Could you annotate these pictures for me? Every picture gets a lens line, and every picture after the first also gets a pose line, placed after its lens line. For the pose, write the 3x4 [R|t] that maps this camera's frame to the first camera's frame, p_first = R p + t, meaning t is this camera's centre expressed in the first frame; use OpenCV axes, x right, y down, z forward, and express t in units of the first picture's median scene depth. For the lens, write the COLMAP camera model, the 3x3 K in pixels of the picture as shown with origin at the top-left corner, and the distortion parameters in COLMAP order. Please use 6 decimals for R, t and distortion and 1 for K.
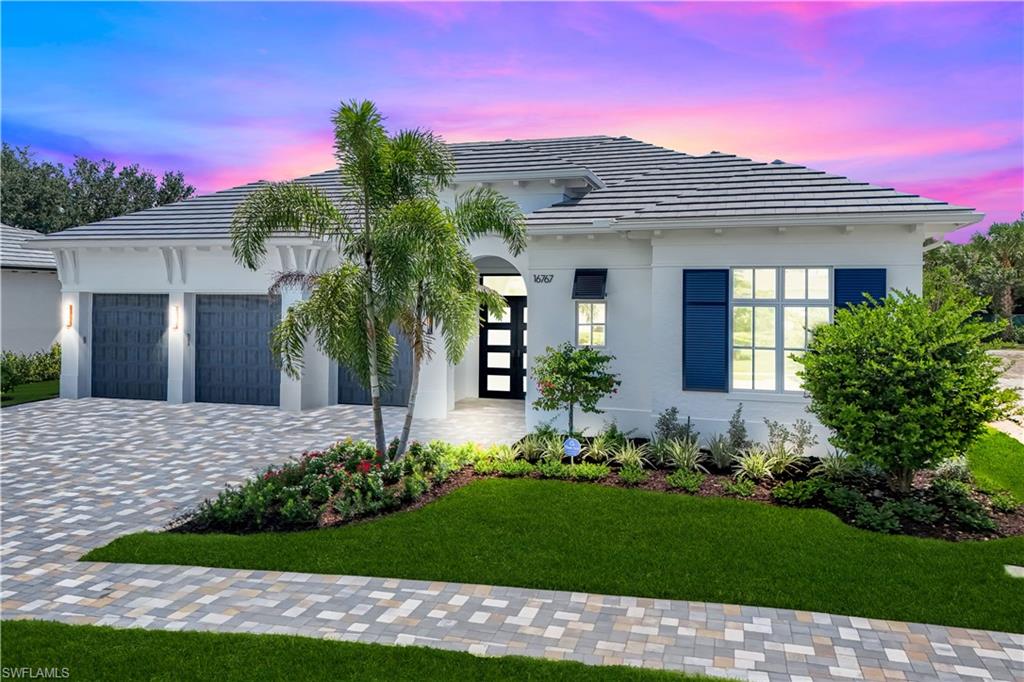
lens RADIAL K [[773.6, 0, 513.9], [0, 773.6, 287.3], [0, 0, 1]] dist [0.059512, -0.052897]
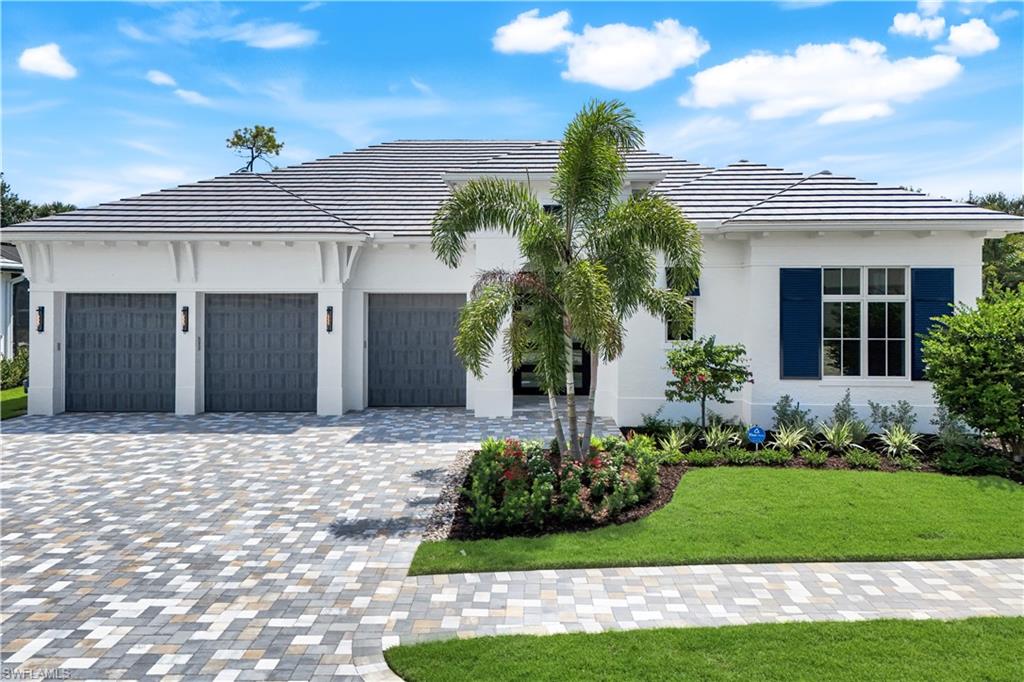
lens RADIAL K [[766.9, 0, 511.2], [0, 766.9, 288.7], [0, 0, 1]] dist [0.056883, -0.045719]
pose [[0.966051, -0.001852, 0.258343, -0.303834], [0.001397, 0.999997, 0.001943, 0.002060], [-0.258346, -0.001517, 0.966051, 0.035992]]
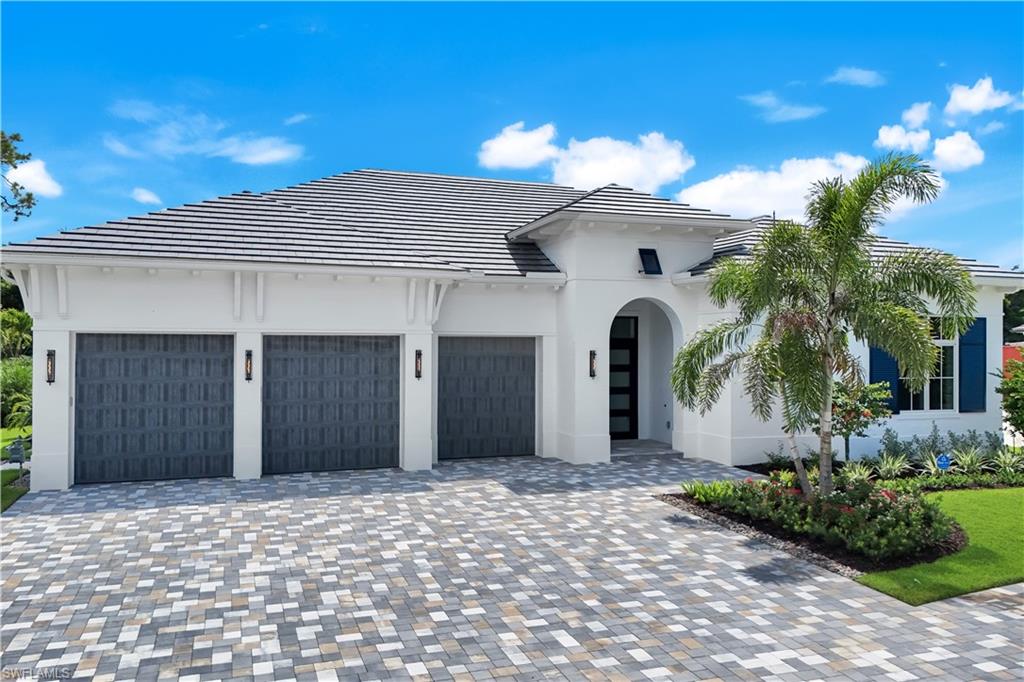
lens RADIAL K [[795.1, 0, 512.0], [0, 795.1, 341.0], [0, 0, 1]] dist [0.069052, -0.058308]
pose [[0.810493, 0.001233, 0.585747, -0.691978], [-0.005592, 0.999968, 0.005633, 0.009329], [-0.585721, -0.007841, 0.810475, 0.219969]]
